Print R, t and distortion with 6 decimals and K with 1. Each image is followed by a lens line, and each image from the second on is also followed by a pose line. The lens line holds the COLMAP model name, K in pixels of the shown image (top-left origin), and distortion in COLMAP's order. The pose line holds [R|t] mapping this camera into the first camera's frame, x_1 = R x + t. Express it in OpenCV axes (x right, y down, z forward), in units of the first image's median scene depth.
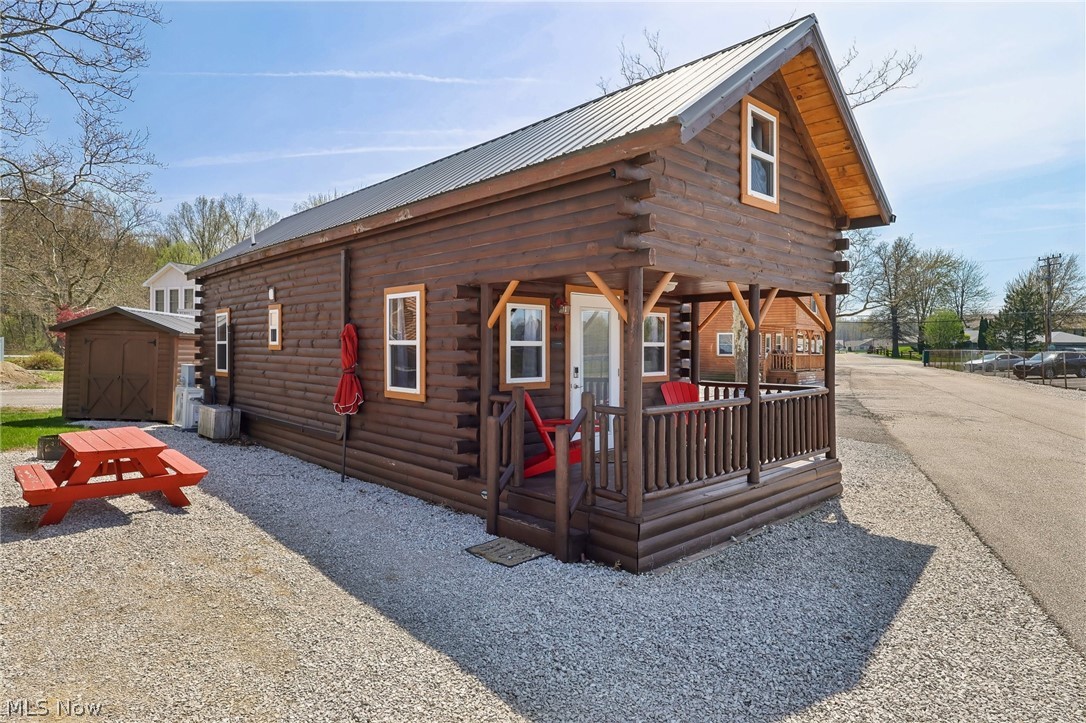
lens RADIAL K [[619.9, 0, 538.5], [0, 619.9, 359.3], [0, 0, 1]] dist [-0.000777, -0.000091]
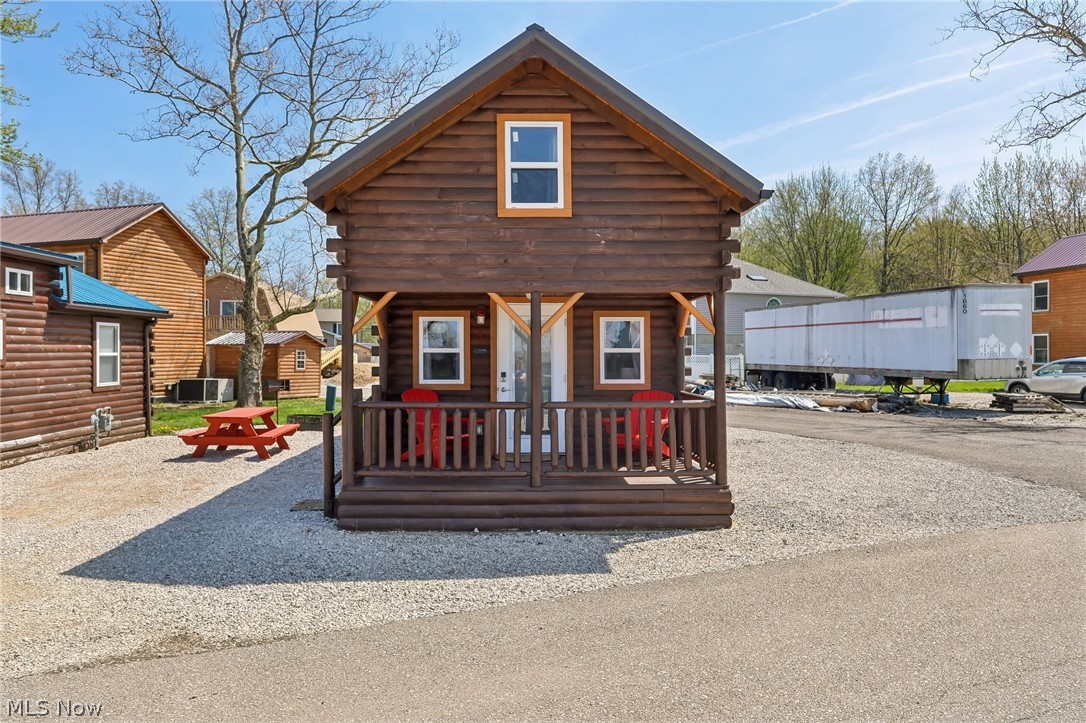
lens RADIAL K [[763.3, 0, 542.6], [0, 763.3, 365.5], [0, 0, 1]] dist [0.038589, 0.000300]
pose [[0.739744, 0.010172, -0.672812, 0.728815], [-0.010582, 0.999938, 0.003483, -0.002612], [0.672805, 0.004543, 0.739806, 0.046723]]
